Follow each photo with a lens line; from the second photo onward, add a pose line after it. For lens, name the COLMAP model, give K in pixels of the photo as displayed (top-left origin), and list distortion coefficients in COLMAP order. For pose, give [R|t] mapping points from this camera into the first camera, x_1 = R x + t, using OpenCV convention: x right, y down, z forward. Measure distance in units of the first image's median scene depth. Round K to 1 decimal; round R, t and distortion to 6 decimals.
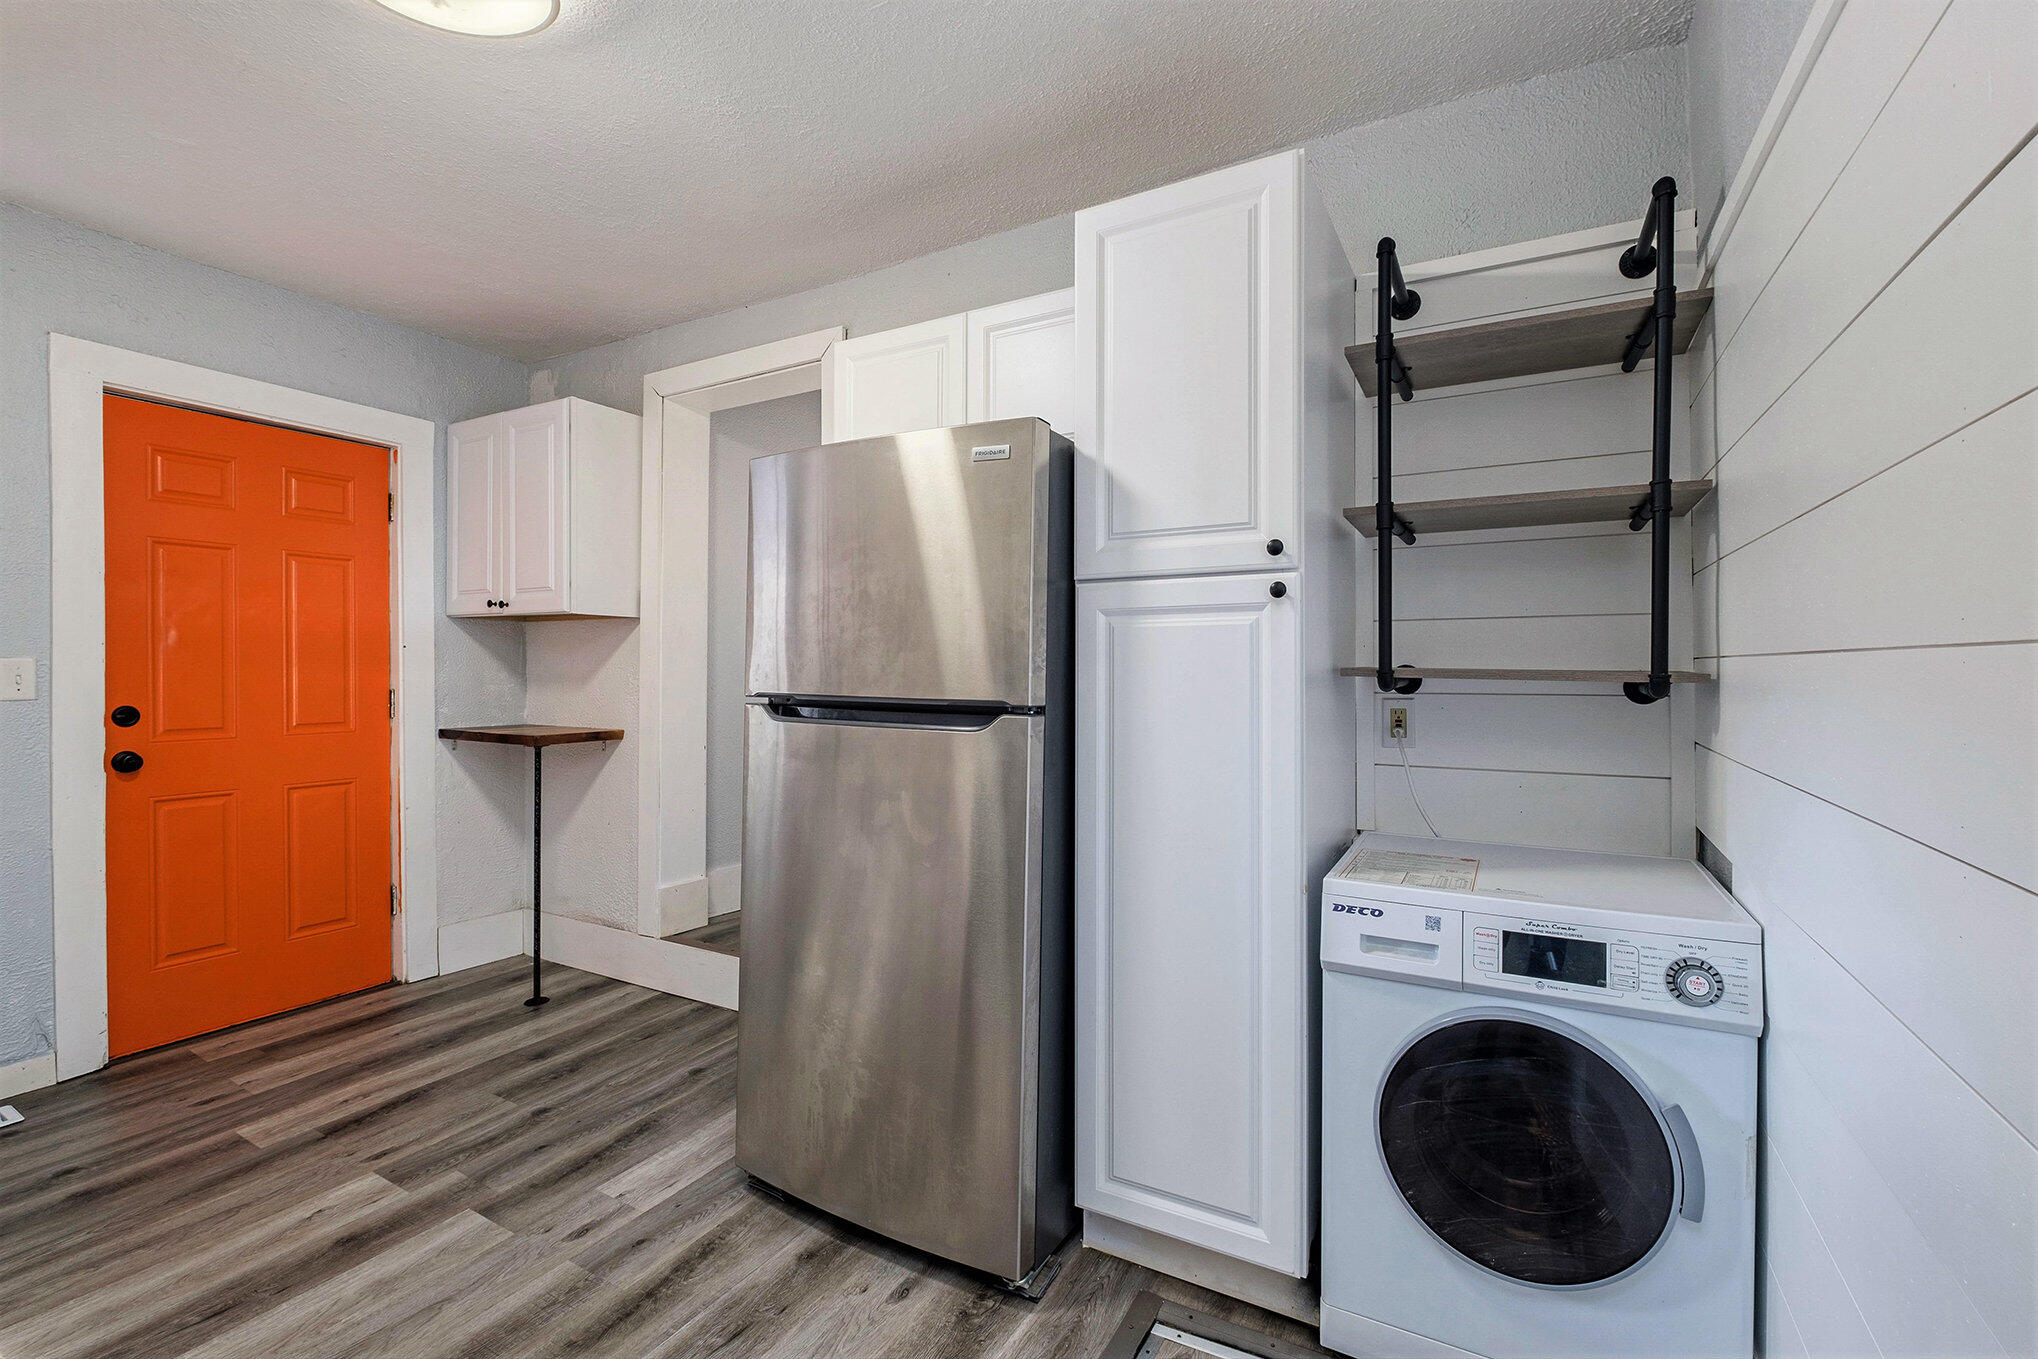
lens RADIAL K [[890.0, 0, 1024.0], [0, 890.0, 666.7], [0, 0, 1]] dist [-0.011232, 0.001498]
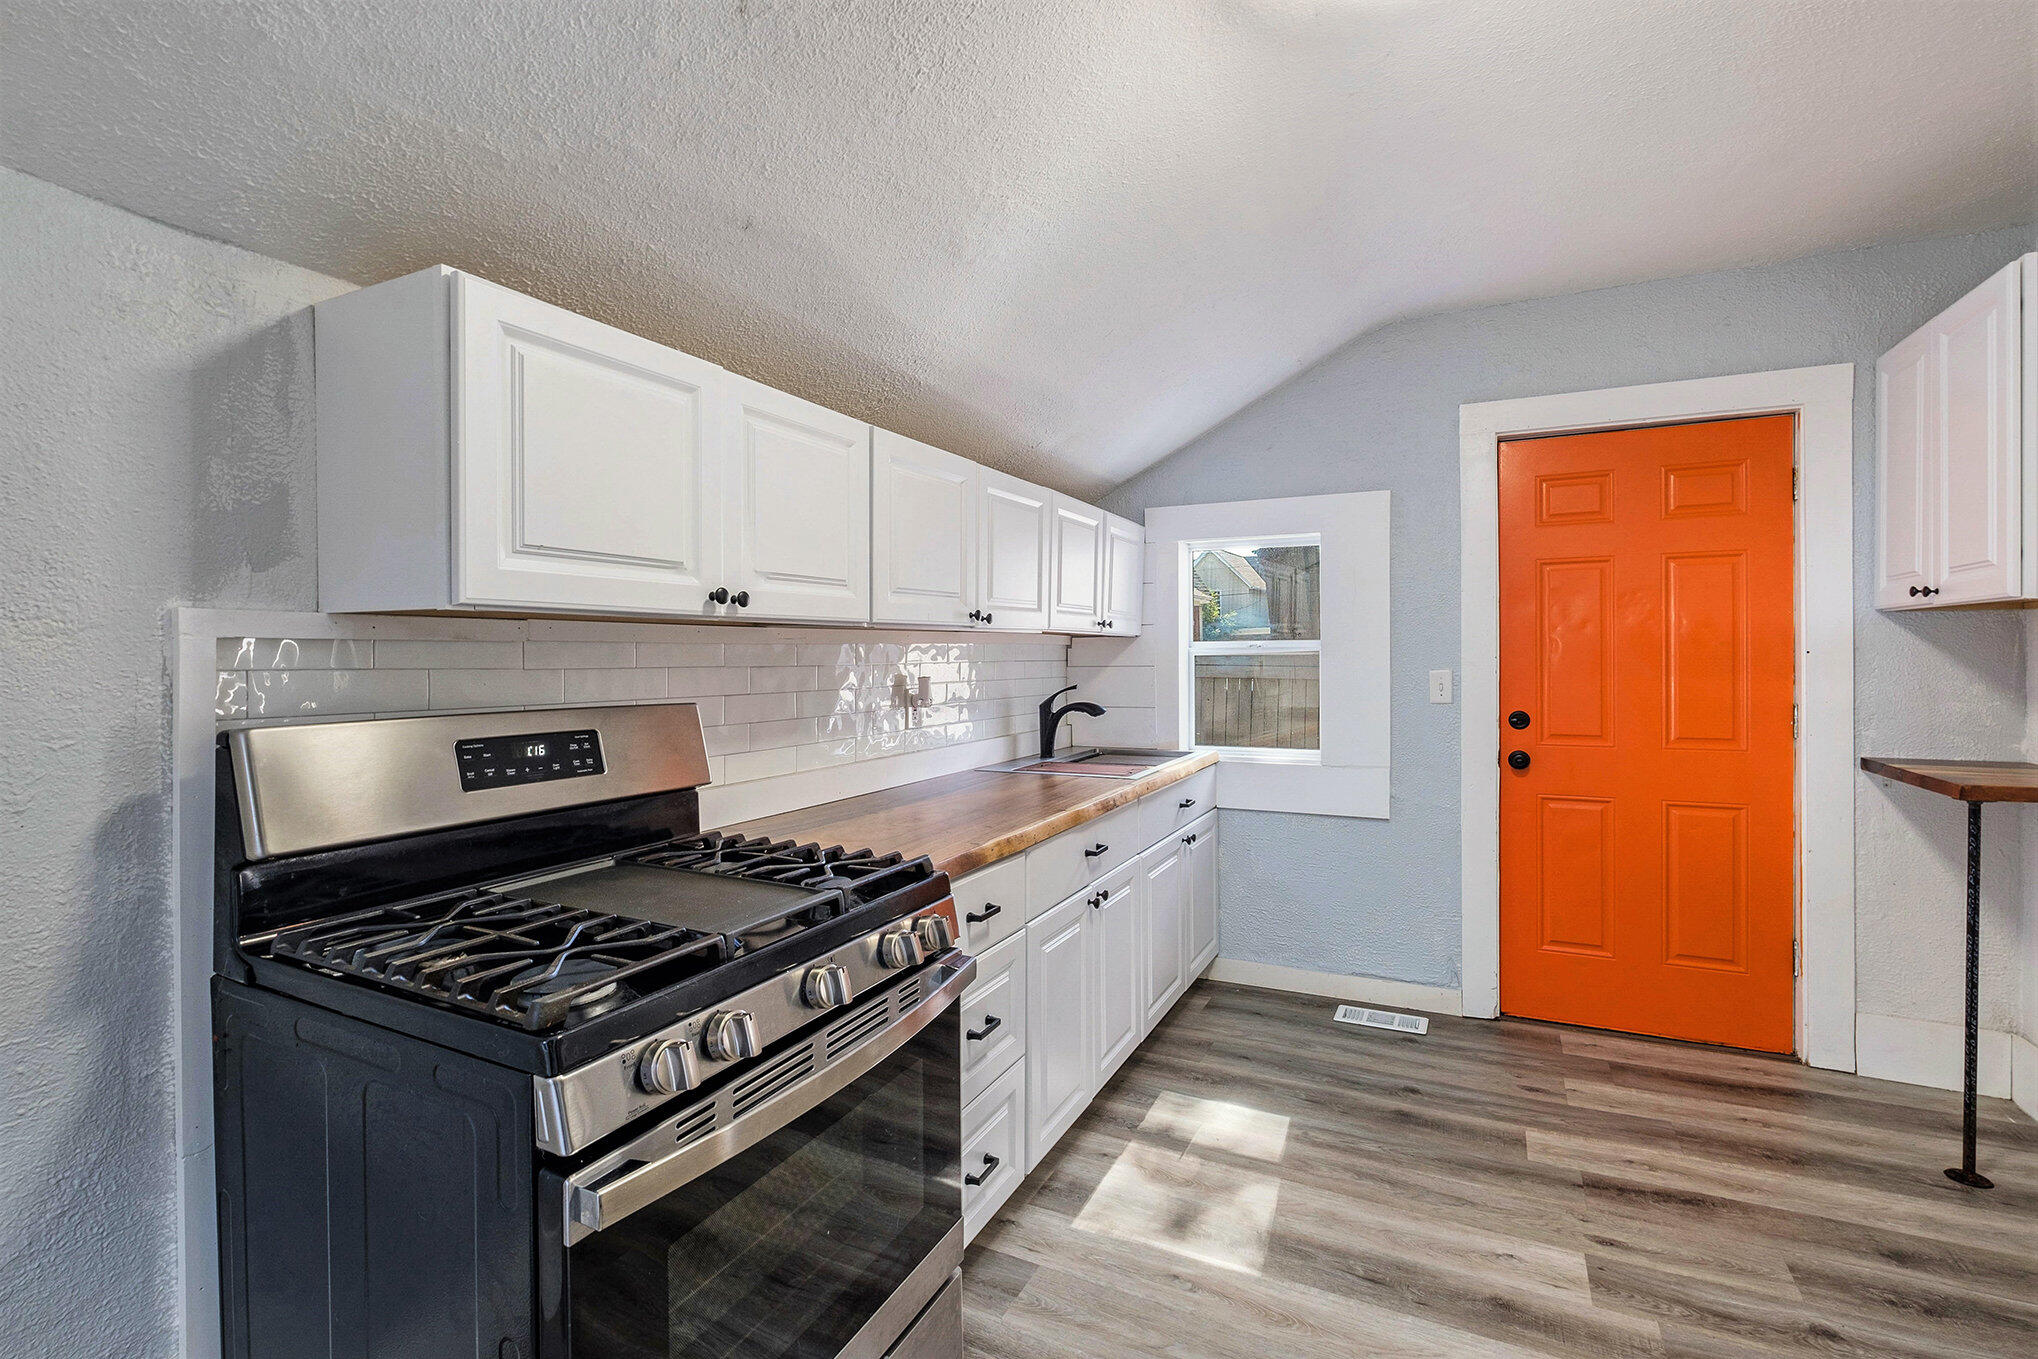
lens RADIAL K [[890.0, 0, 1024.0], [0, 890.0, 666.7], [0, 0, 1]] dist [-0.011232, 0.001498]
pose [[0.051537, 0.005992, -0.998653, 0.097998], [0.006502, 0.999959, 0.006336, -0.025274], [0.998650, -0.006820, 0.051496, 0.318697]]
